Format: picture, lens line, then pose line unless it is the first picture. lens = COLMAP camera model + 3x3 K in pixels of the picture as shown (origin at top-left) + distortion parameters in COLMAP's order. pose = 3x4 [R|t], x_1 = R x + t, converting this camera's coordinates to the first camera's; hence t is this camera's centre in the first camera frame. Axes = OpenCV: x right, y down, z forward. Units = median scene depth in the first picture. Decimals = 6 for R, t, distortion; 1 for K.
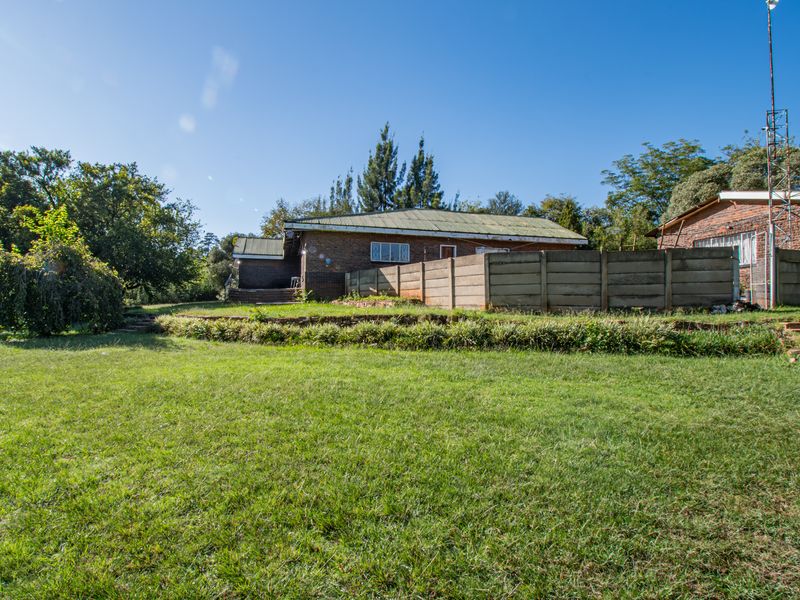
lens RADIAL K [[420.5, 0, 397.6], [0, 420.5, 306.4], [0, 0, 1]] dist [-0.021314, -0.005672]
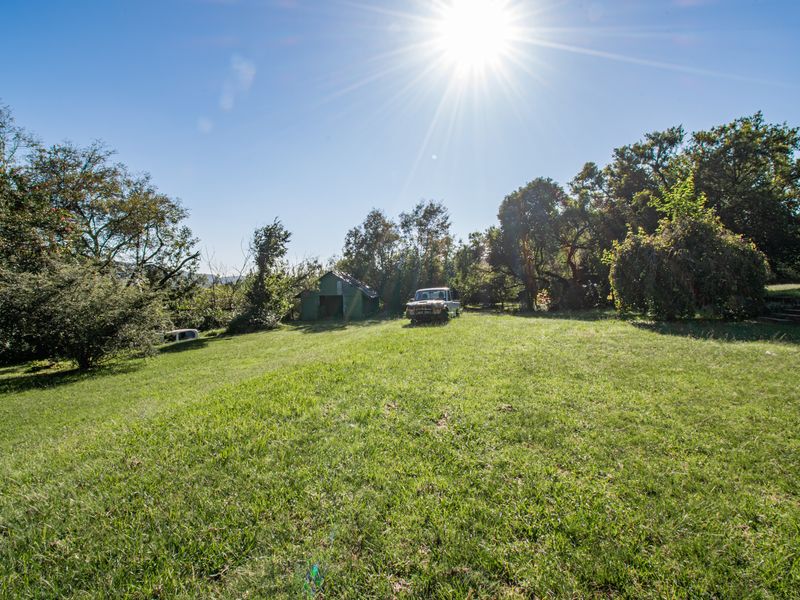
lens RADIAL K [[420.5, 0, 398.9], [0, 420.5, 298.7], [0, 0, 1]] dist [-0.021314, -0.005672]
pose [[0.329098, 0.020547, -0.944072, -0.107512], [0.004319, 0.999720, 0.023264, -0.000259], [0.944286, -0.011733, 0.328917, 0.066543]]
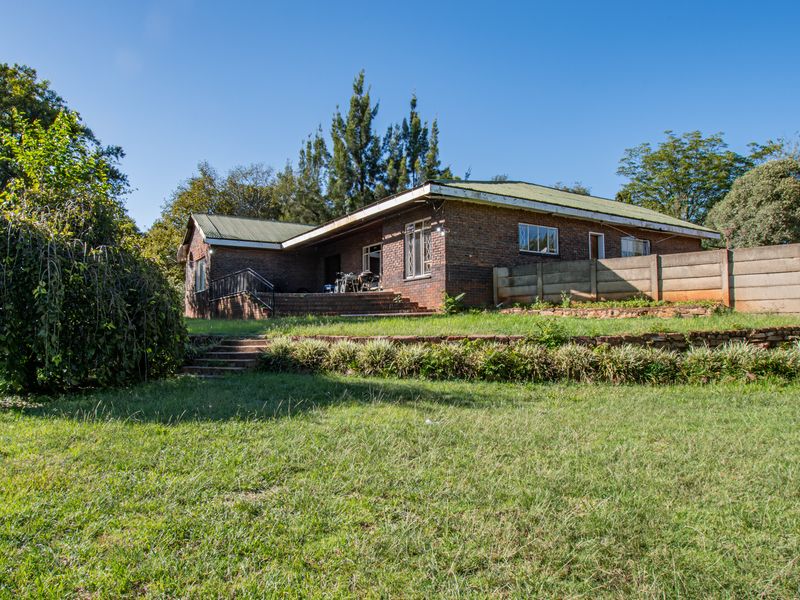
lens RADIAL K [[516.6, 0, 403.2], [0, 516.6, 301.7], [0, 0, 1]] dist [-0.020709, -0.002625]
pose [[0.947931, -0.003412, 0.318458, -0.408251], [0.015485, 0.999254, -0.035385, 0.000333], [-0.318100, 0.038473, 0.947276, 0.224297]]
